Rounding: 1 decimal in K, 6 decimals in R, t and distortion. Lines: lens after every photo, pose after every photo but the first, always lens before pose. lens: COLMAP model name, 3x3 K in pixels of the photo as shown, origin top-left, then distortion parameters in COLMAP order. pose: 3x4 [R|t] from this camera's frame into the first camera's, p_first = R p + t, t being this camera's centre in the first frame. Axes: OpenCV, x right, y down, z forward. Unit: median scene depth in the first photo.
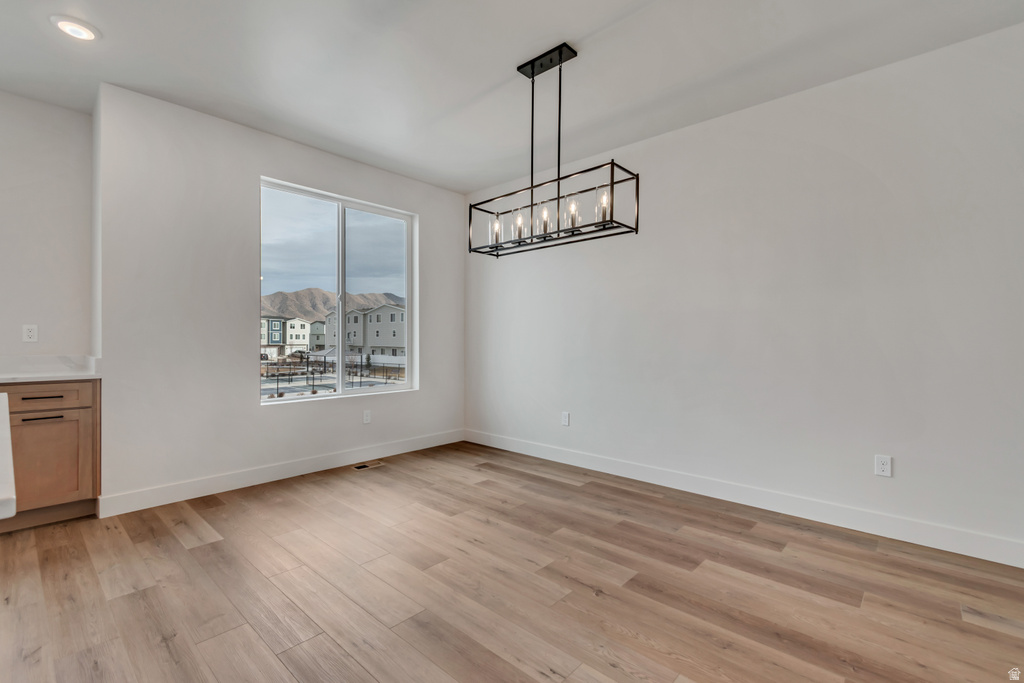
lens RADIAL K [[459.0, 0, 513.4], [0, 459.0, 343.7], [0, 0, 1]] dist [0.002428, -0.000183]
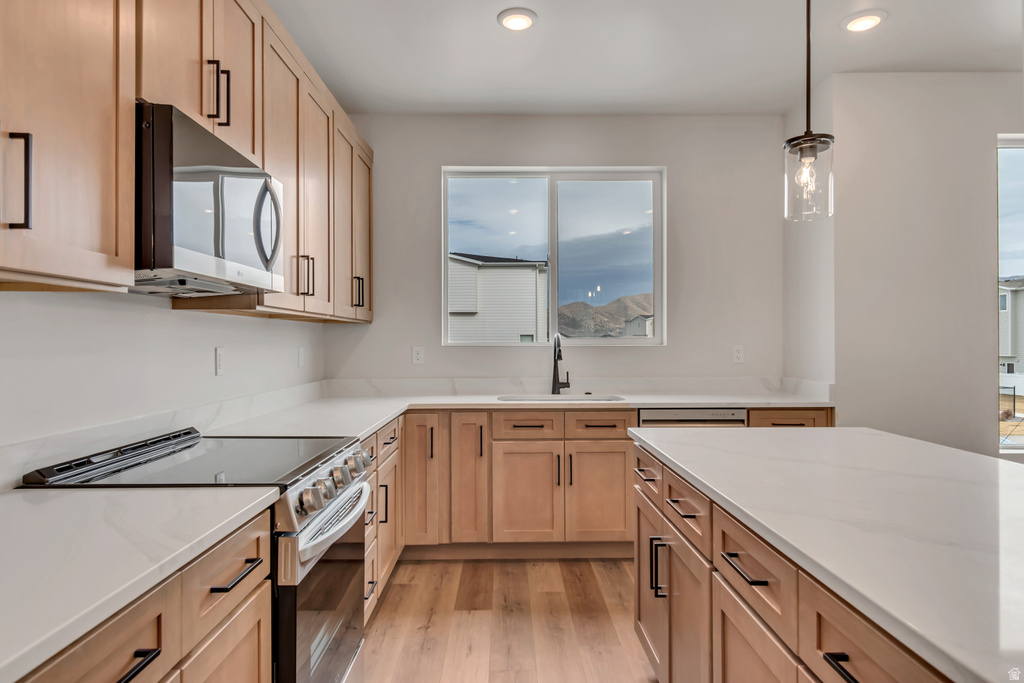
lens RADIAL K [[624.3, 0, 511.3], [0, 624.3, 336.4], [0, 0, 1]] dist [0.002888, 0.001619]
pose [[0.675241, -0.013185, -0.737479, -0.458633], [0.001315, 0.999860, -0.016673, -0.044266], [0.737596, 0.010289, 0.675164, -0.288371]]
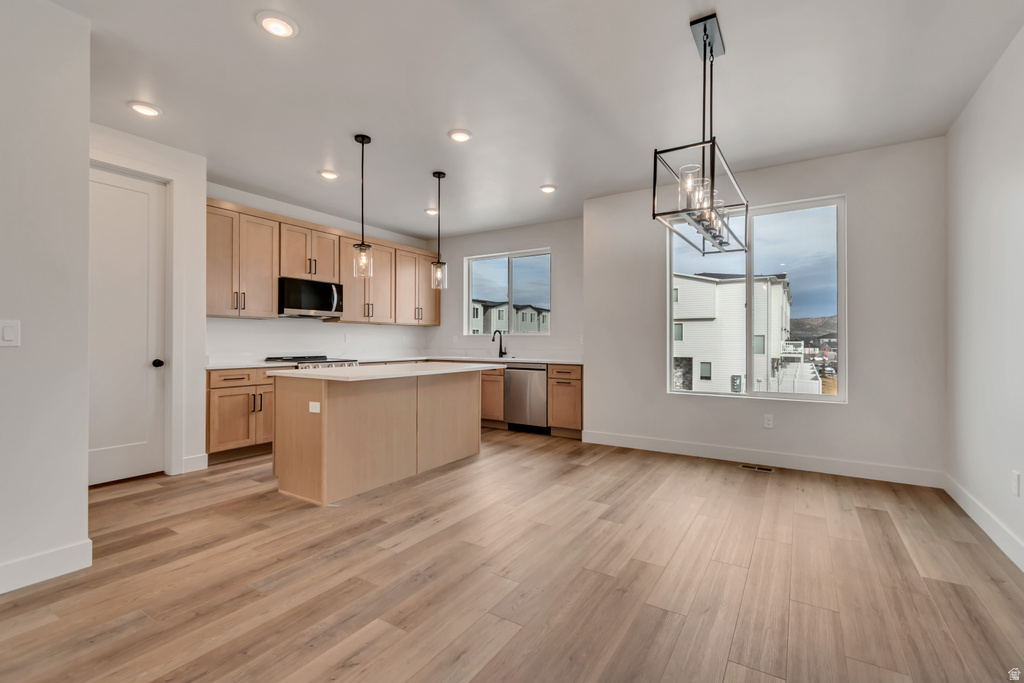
lens RADIAL K [[459.0, 0, 512.9], [0, 459.0, 345.3], [0, 0, 1]] dist [0.002428, -0.000183]
pose [[0.170997, 0.005804, -0.985254, 0.896977], [-0.011239, 0.999929, 0.003940, -0.004799], [0.985207, 0.010400, 0.171051, 0.449783]]
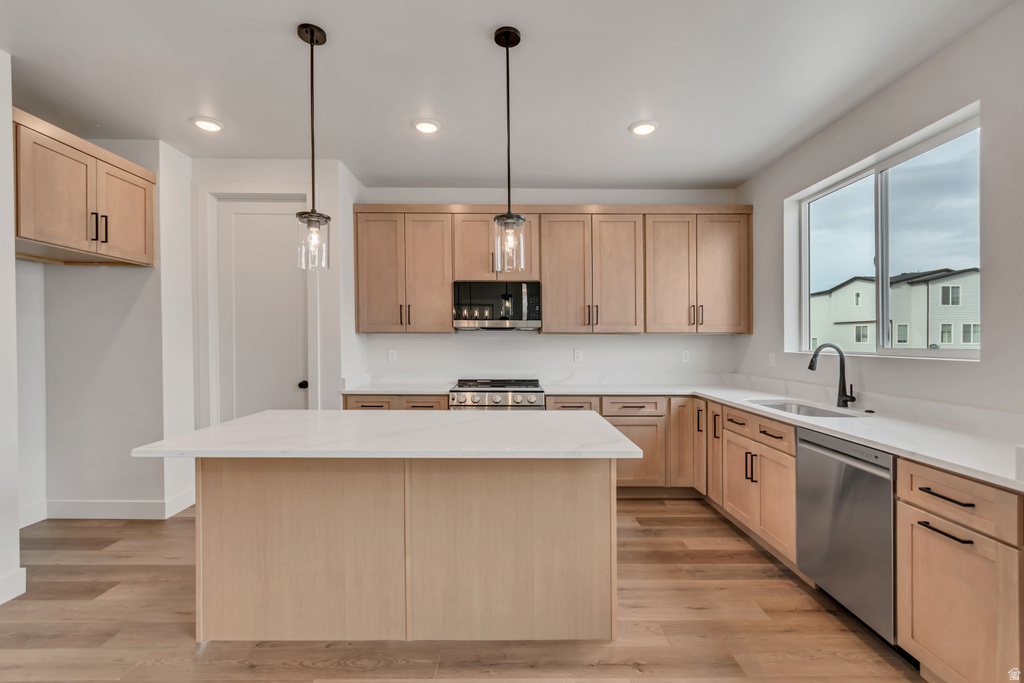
lens RADIAL K [[459.0, 0, 512.6], [0, 459.0, 341.8], [0, 0, 1]] dist [0.002428, -0.000183]
pose [[-0.739385, -0.004094, -0.673270, -0.222619], [-0.011368, 0.999915, 0.006403, -0.077654], [0.673187, 0.012388, -0.739369, 1.067940]]
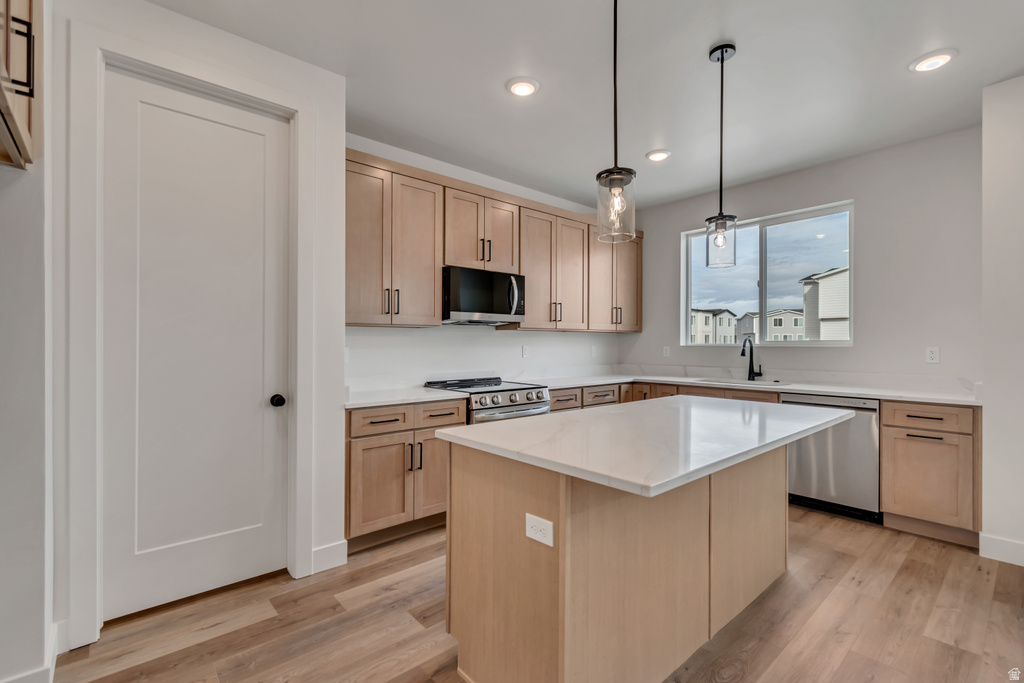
lens RADIAL K [[459.0, 0, 510.6], [0, 459.0, 345.8], [0, 0, 1]] dist [0.002428, -0.000183]
pose [[-0.119484, -0.000357, -0.992836, 0.153447], [-0.007018, 0.999975, 0.000485, -0.042958], [0.992811, 0.007026, -0.119484, 0.175546]]
